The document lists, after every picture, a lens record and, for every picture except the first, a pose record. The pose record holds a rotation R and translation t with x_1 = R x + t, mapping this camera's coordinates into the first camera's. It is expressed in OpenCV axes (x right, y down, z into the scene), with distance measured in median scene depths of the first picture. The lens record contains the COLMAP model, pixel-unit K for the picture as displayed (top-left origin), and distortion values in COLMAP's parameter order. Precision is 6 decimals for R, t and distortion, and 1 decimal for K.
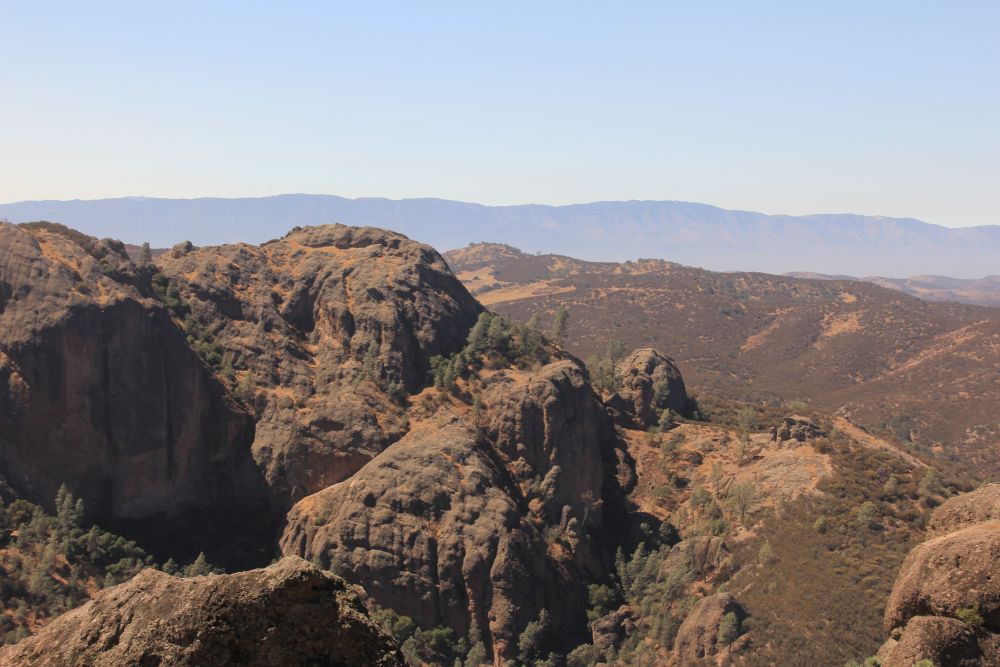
lens RADIAL K [[1570.3, 0, 497.2], [0, 1570.3, 332.5], [0, 0, 1]] dist [0.172495, 0.000000]
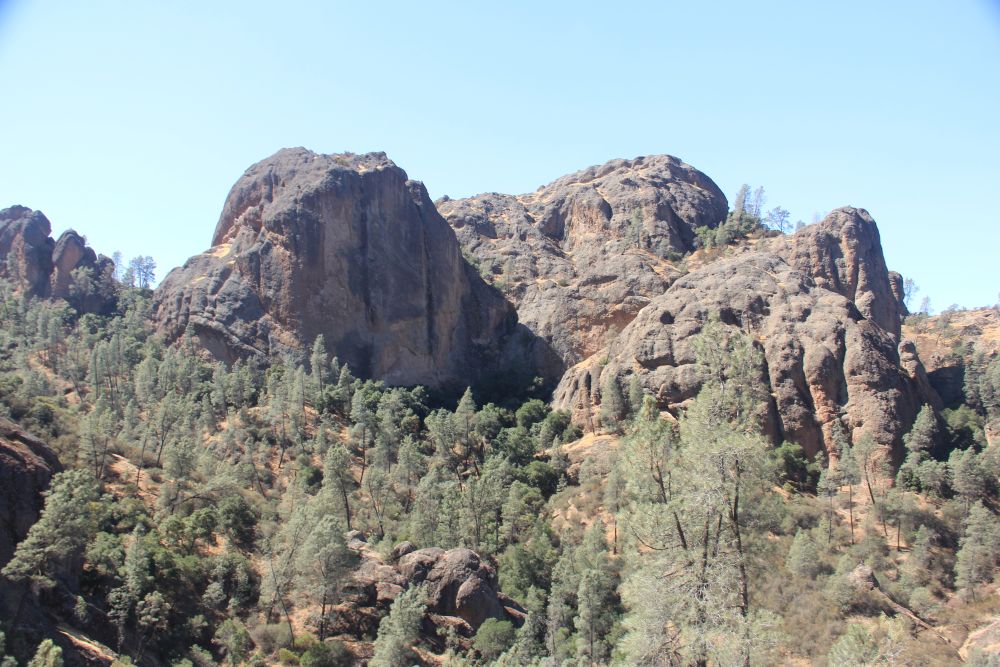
lens RADIAL K [[827.3, 0, 503.3], [0, 827.3, 338.7], [0, 0, 1]] dist [-0.162219, 0.083043]
pose [[0.991318, -0.065874, -0.113796, -0.111180], [0.036194, 0.968725, -0.245483, 0.207560], [0.126408, 0.239233, 0.962699, 0.548236]]
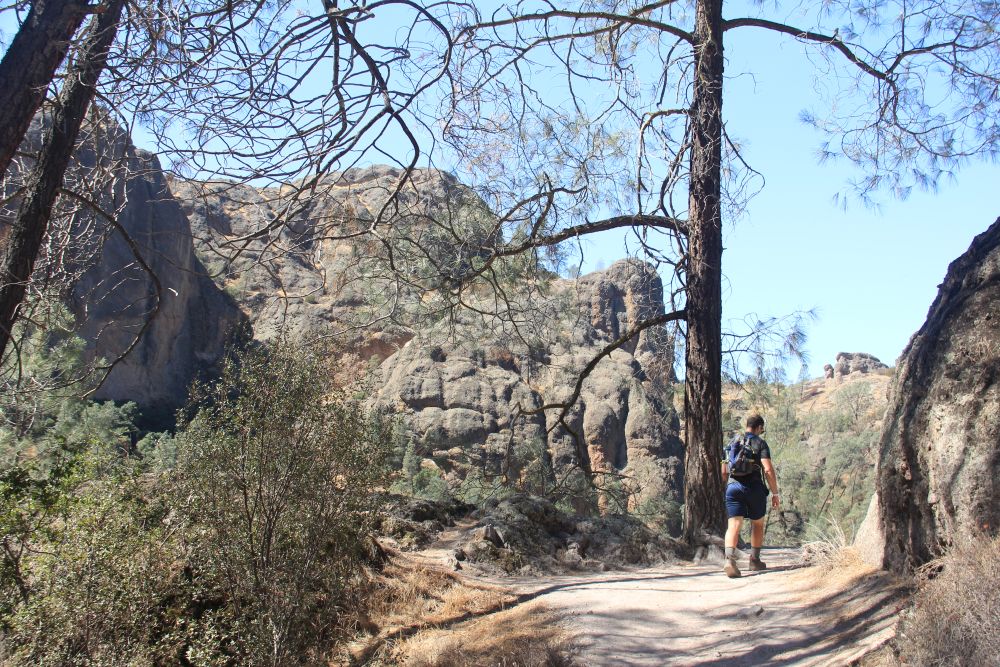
lens RADIAL K [[995.3, 0, 500.1], [0, 995.3, 339.7], [0, 0, 1]] dist [-0.084644, 0.000000]
pose [[0.976365, 0.053322, 0.209445, -0.142310], [0.005763, 0.962320, -0.271860, 0.214080], [-0.216049, 0.266642, 0.939268, 0.526960]]
